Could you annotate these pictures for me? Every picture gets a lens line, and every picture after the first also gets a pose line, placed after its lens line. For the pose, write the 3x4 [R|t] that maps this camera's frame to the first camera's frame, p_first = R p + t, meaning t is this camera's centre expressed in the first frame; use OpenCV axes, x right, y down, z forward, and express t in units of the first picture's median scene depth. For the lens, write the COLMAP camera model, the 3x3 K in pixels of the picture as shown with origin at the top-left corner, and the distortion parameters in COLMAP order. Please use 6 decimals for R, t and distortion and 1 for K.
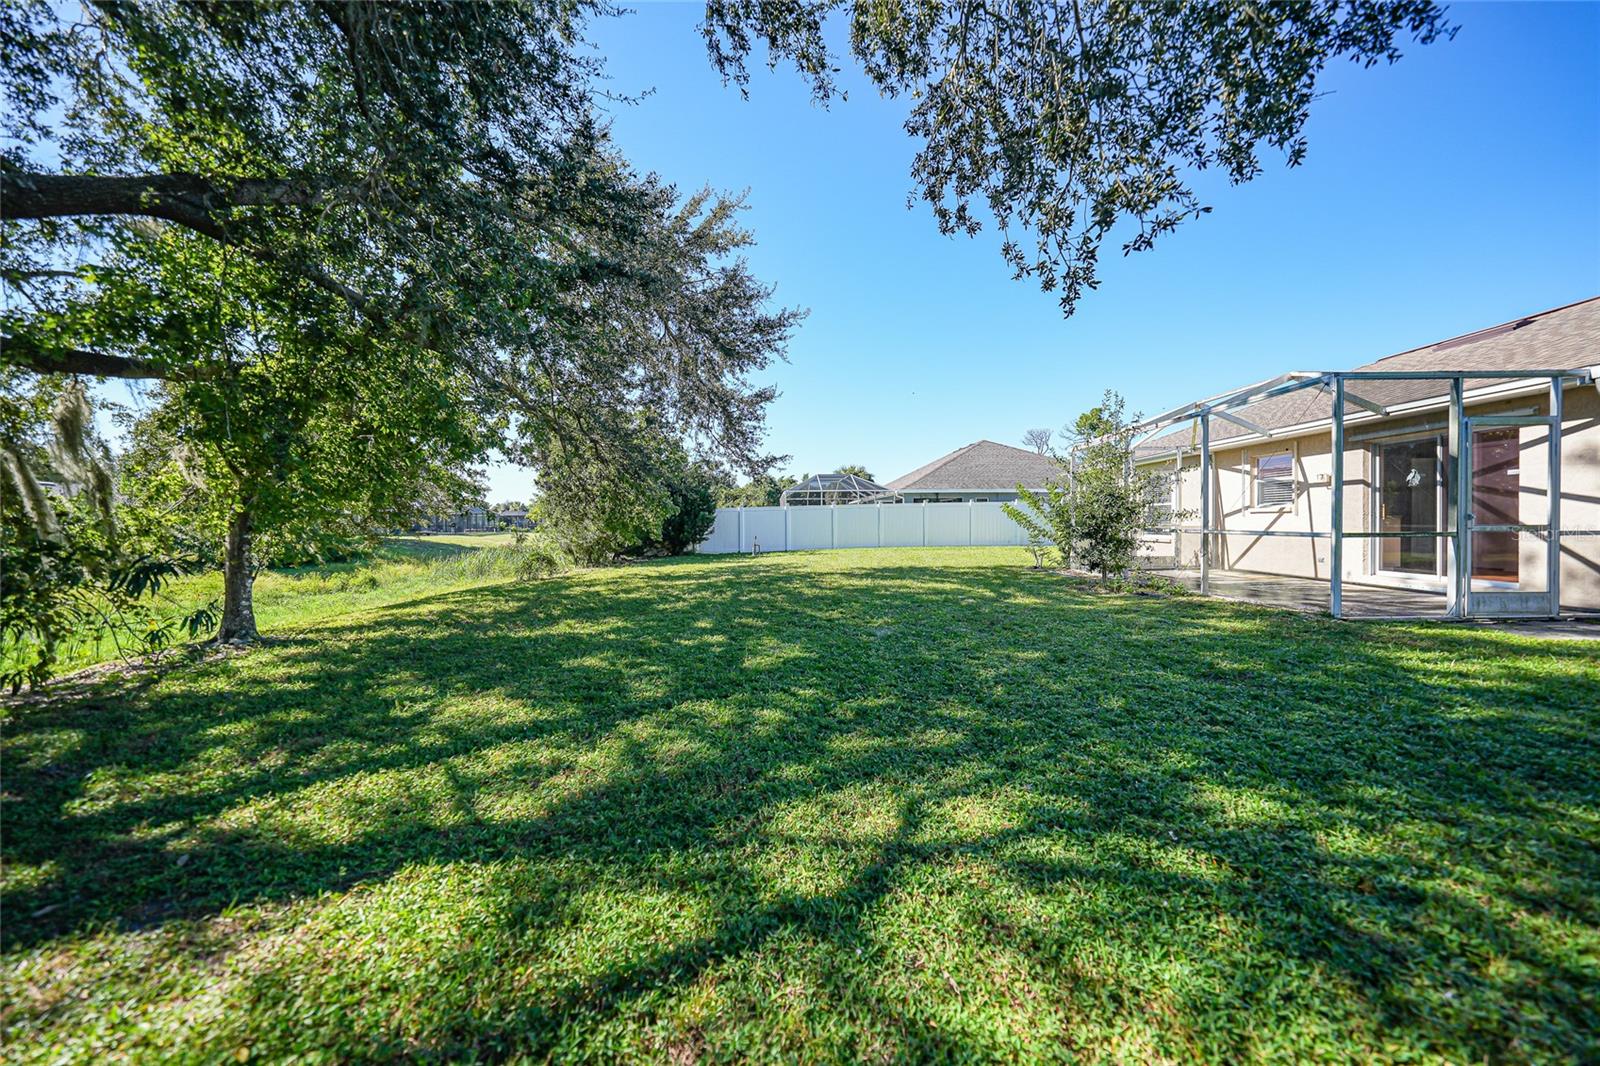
lens RADIAL K [[560.4, 0, 801.8], [0, 560.4, 529.2], [0, 0, 1]] dist [-0.001111, -0.000003]
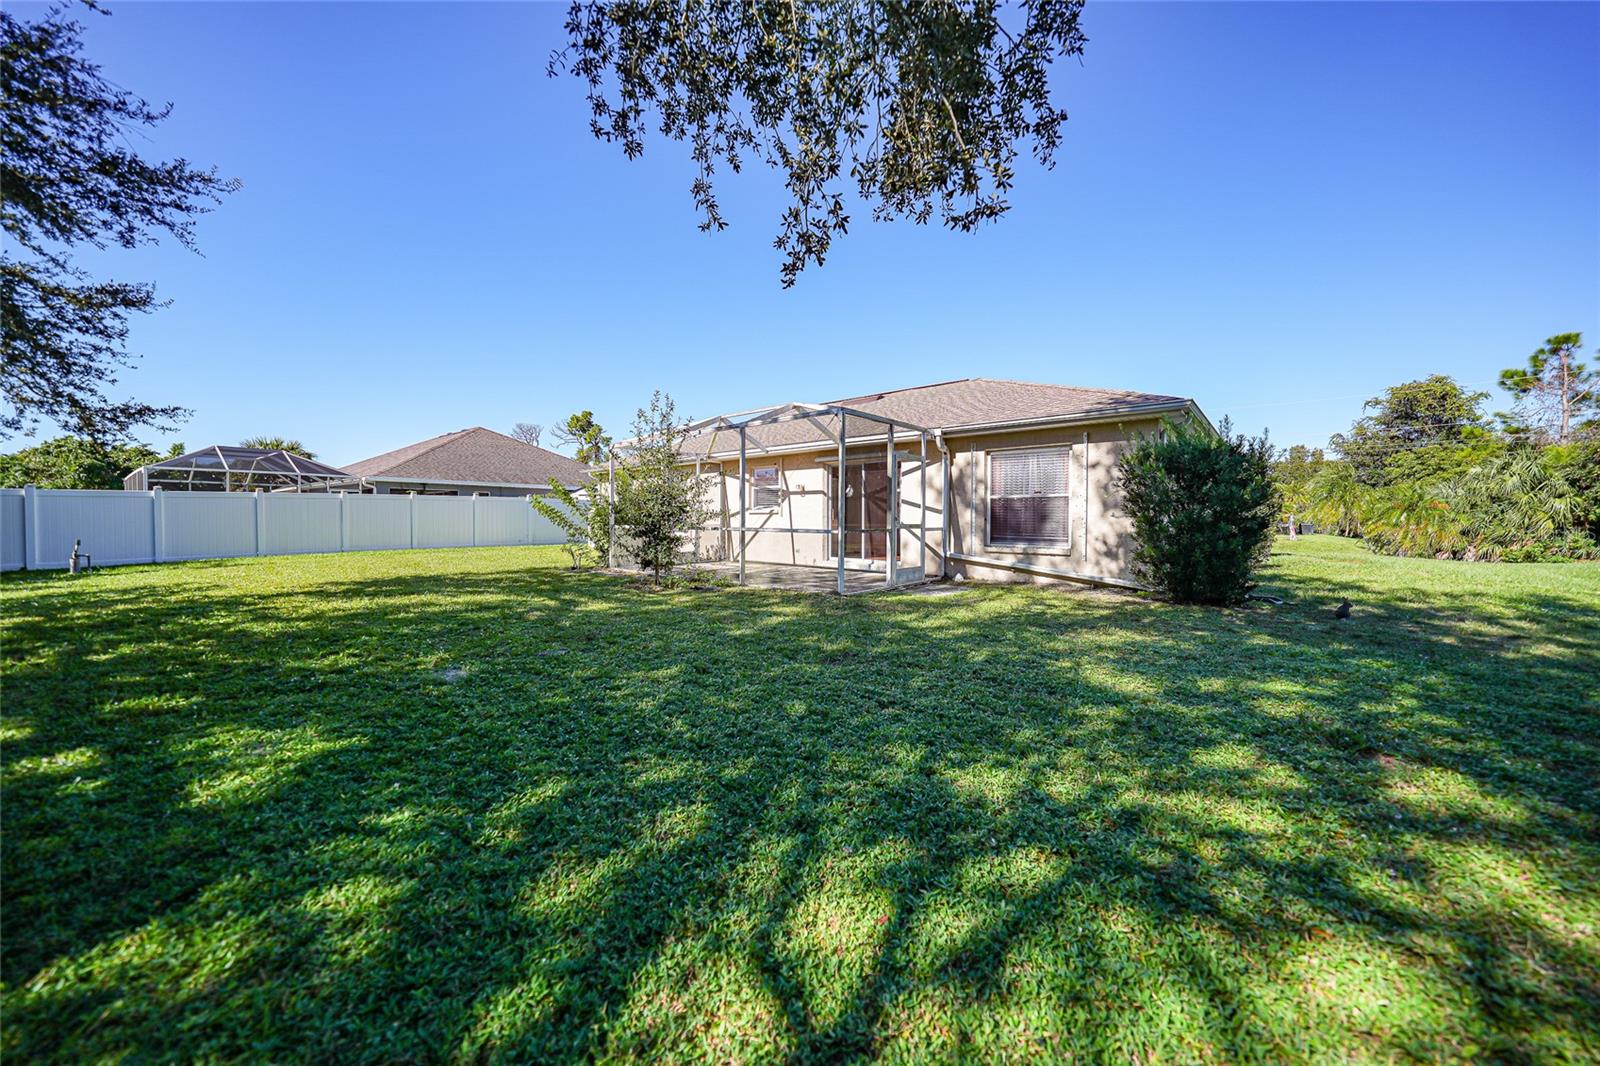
lens RADIAL K [[558.9, 0, 800.0], [0, 558.9, 533.0], [0, 0, 1]] dist [-0.033147, 0.009013]
pose [[0.642685, -0.009922, 0.766067, -0.075069], [0.001623, 0.999932, 0.011590, -0.001042], [-0.766129, -0.006205, 0.642657, 0.167412]]
